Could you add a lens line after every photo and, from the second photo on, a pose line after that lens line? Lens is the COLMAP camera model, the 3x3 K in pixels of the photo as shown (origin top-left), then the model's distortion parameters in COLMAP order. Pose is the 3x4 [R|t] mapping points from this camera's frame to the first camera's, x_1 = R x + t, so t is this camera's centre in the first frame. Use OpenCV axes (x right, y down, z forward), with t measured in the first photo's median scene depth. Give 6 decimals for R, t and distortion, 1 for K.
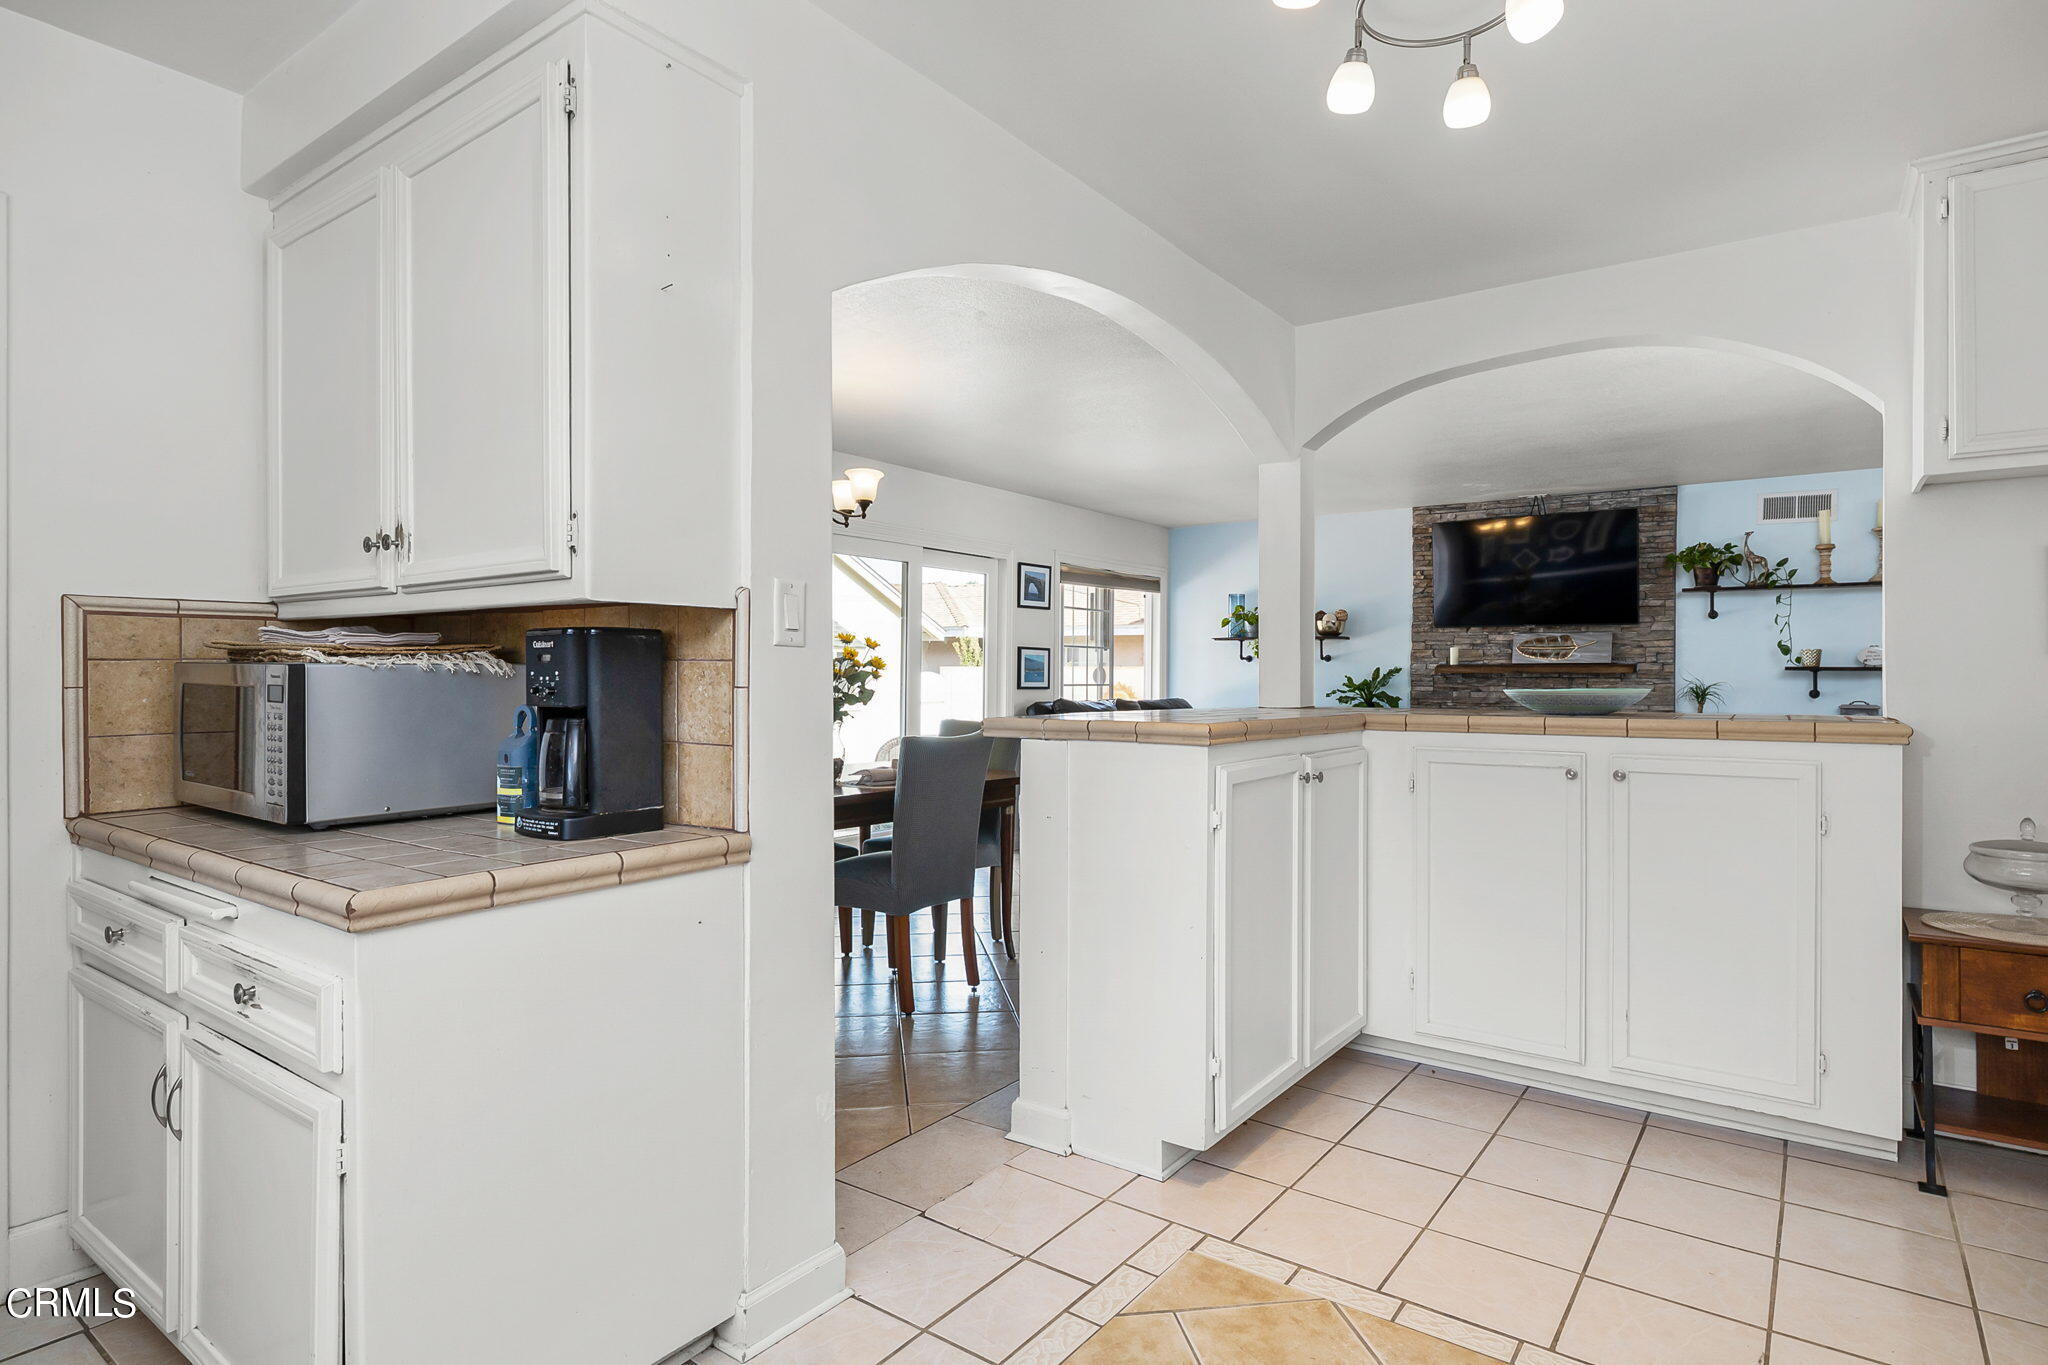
lens RADIAL K [[1094.4, 0, 1025.9], [0, 1094.4, 679.0], [0, 0, 1]] dist [-0.000503, 0.000013]
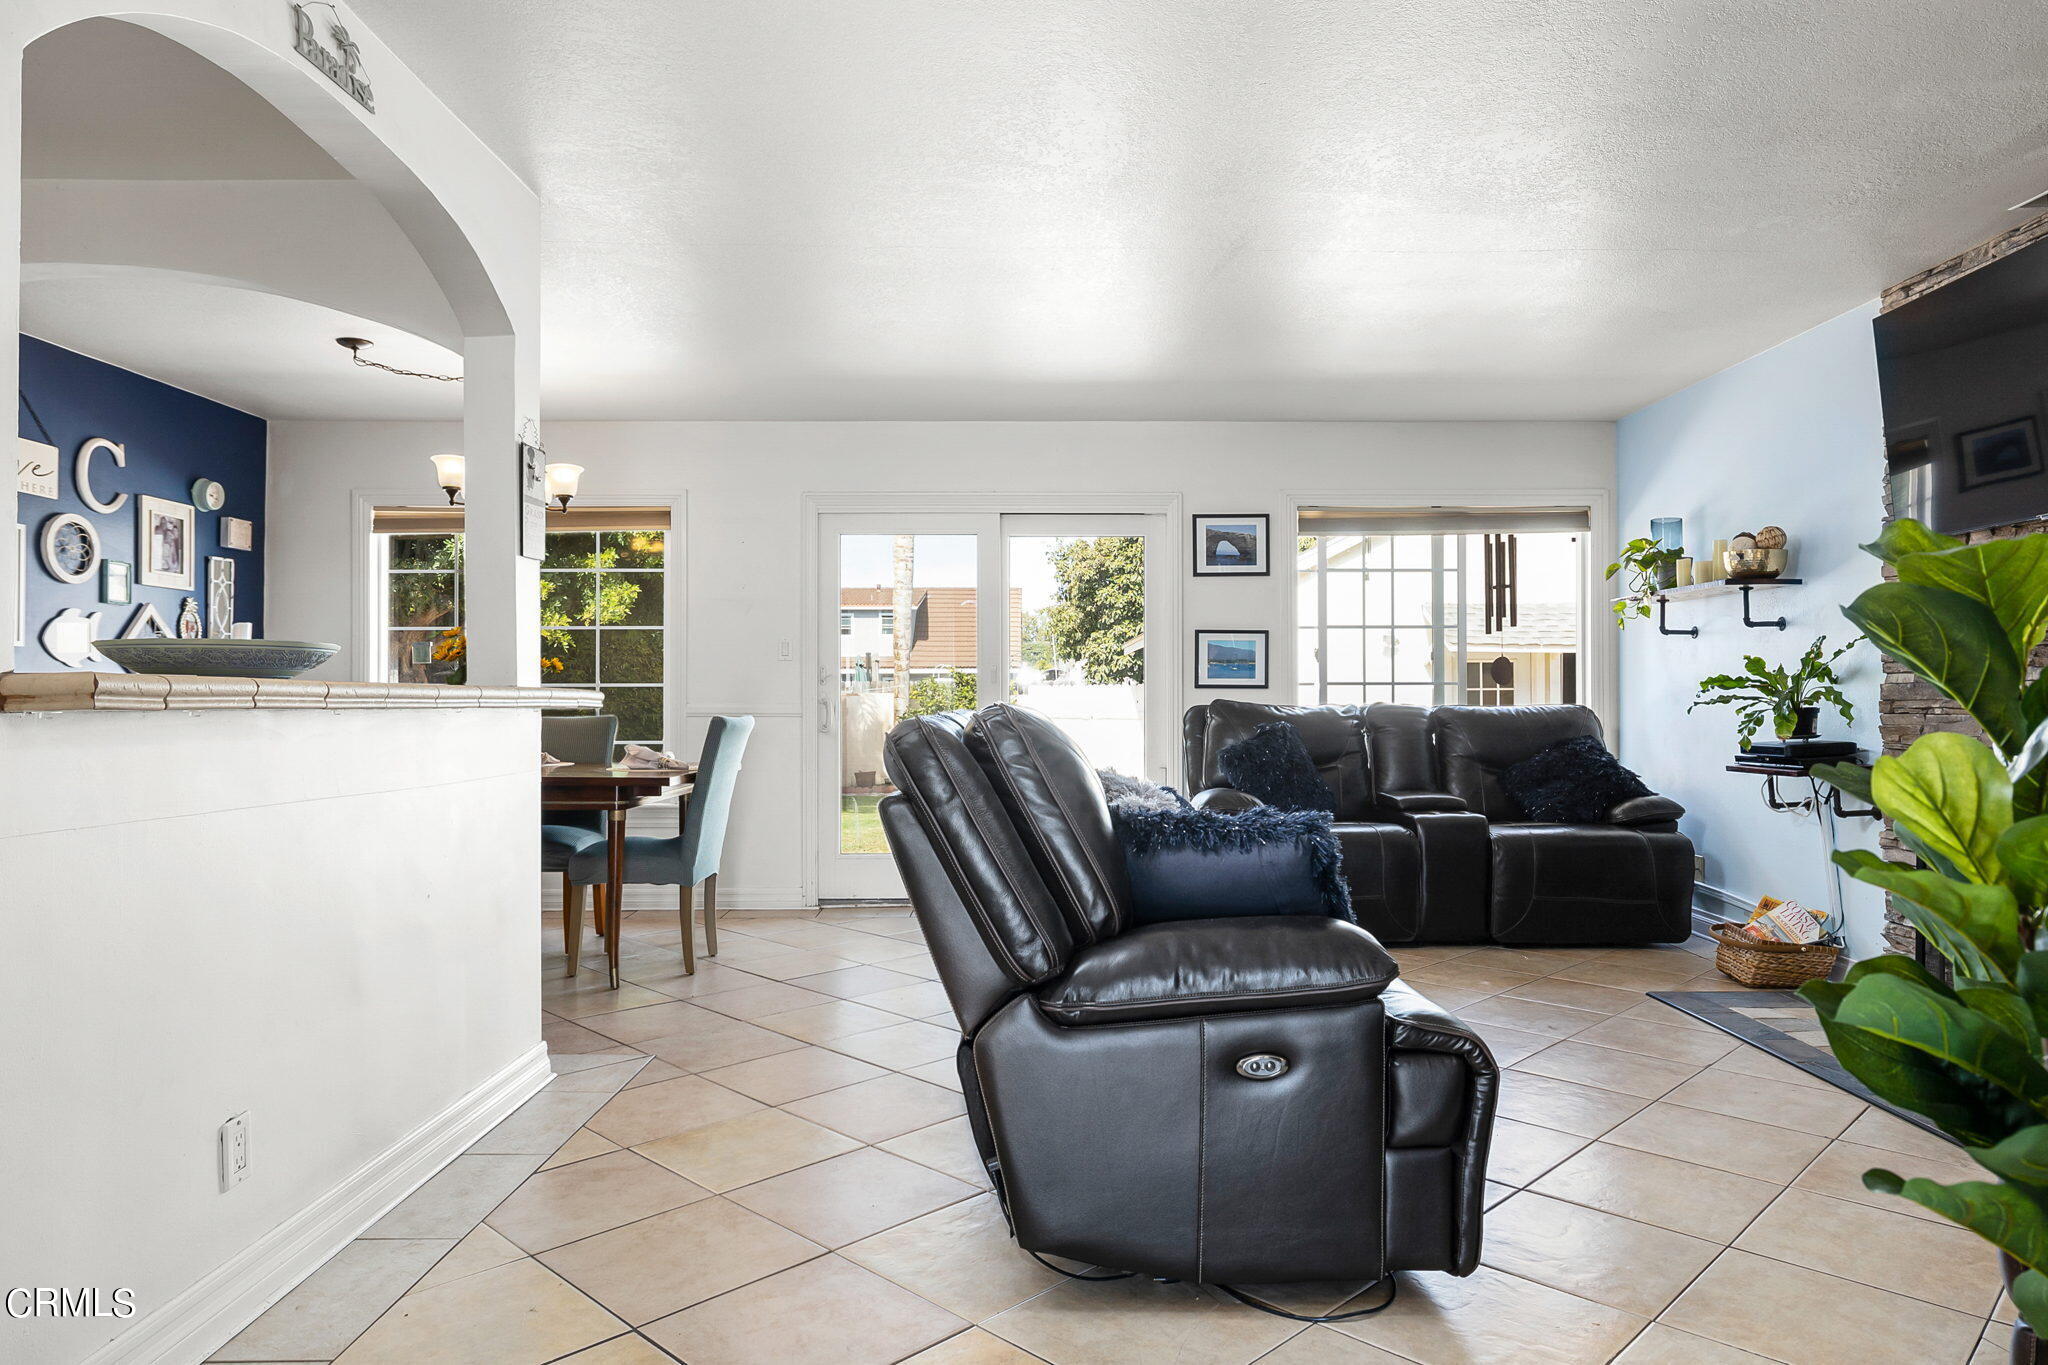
lens RADIAL K [[1258.6, 0, 1051.4], [0, 1258.6, 682.4], [0, 0, 1]] dist [-0.002055, 0.000204]
pose [[0.600381, -0.016343, -0.799547, 0.619159], [0.001280, 0.999810, -0.019475, 0.022015], [0.799713, 0.010670, 0.600288, 0.427911]]
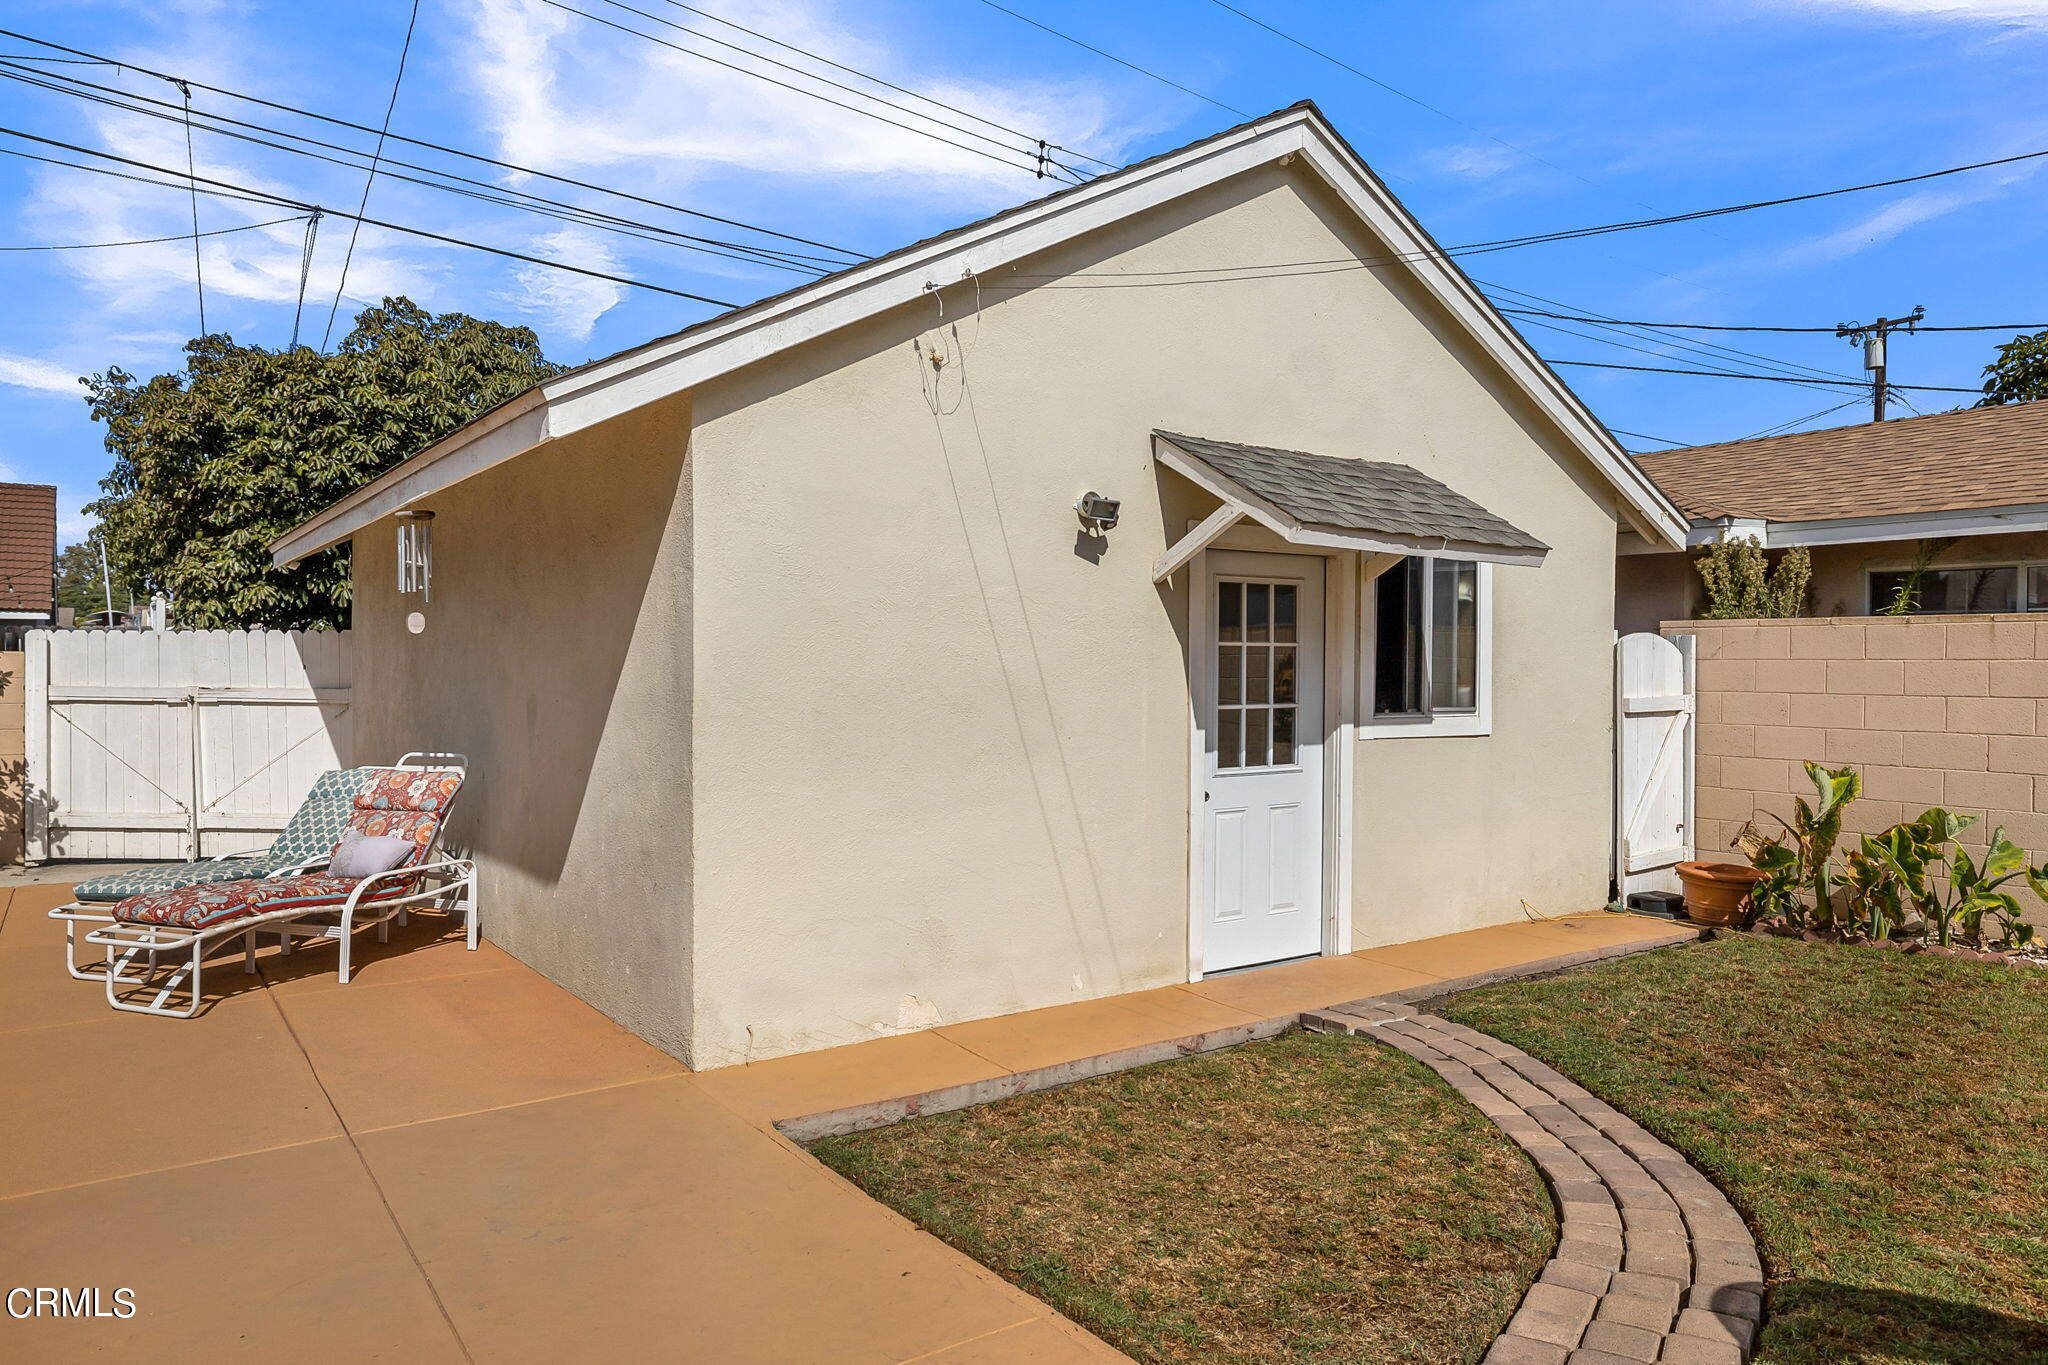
lens RADIAL K [[1322.7, 0, 1024.0], [0, 1322.7, 682.5], [0, 0, 1]] dist [-0.002634, -0.001057]
pose [[0.948391, 0.003260, -0.317088, -0.316627], [-0.000993, 0.999973, 0.007311, 0.015549], [0.317103, -0.006619, 0.948368, 1.154003]]
